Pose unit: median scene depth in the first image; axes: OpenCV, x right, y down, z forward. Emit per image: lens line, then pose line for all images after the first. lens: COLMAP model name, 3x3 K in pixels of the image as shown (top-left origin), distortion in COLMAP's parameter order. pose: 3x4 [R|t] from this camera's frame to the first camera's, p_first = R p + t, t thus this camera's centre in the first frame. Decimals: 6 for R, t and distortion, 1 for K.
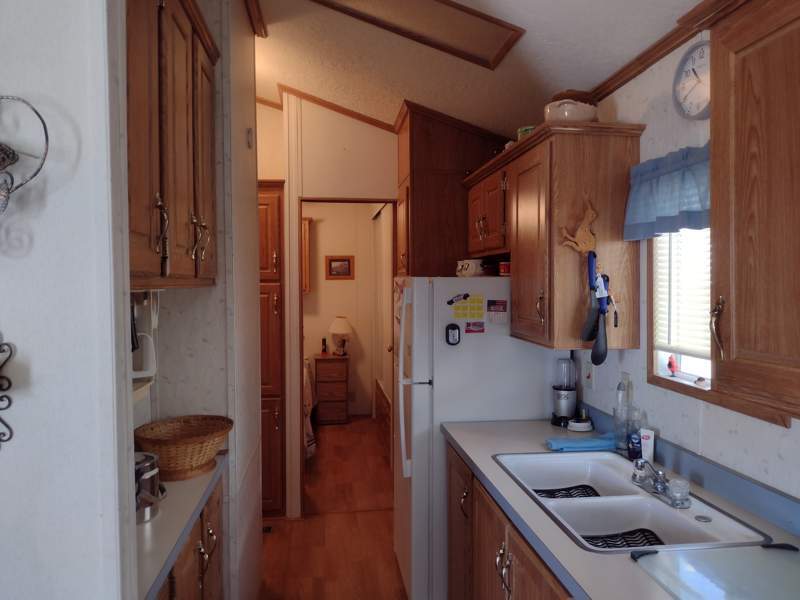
lens RADIAL K [[620.4, 0, 398.6], [0, 620.4, 286.6], [0, 0, 1]] dist [0.029220, -0.006039]
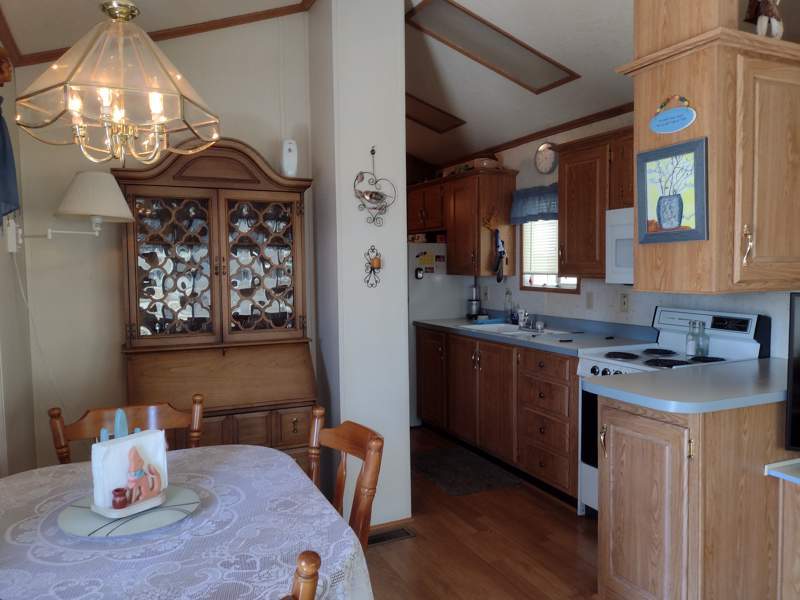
lens RADIAL K [[620.4, 0, 398.6], [0, 620.4, 286.6], [0, 0, 1]] dist [0.029220, -0.006039]
pose [[0.949273, -0.018649, 0.313898, -0.683747], [0.009373, 0.999474, 0.031036, 0.070305], [-0.314312, -0.026519, 0.948949, -0.927082]]
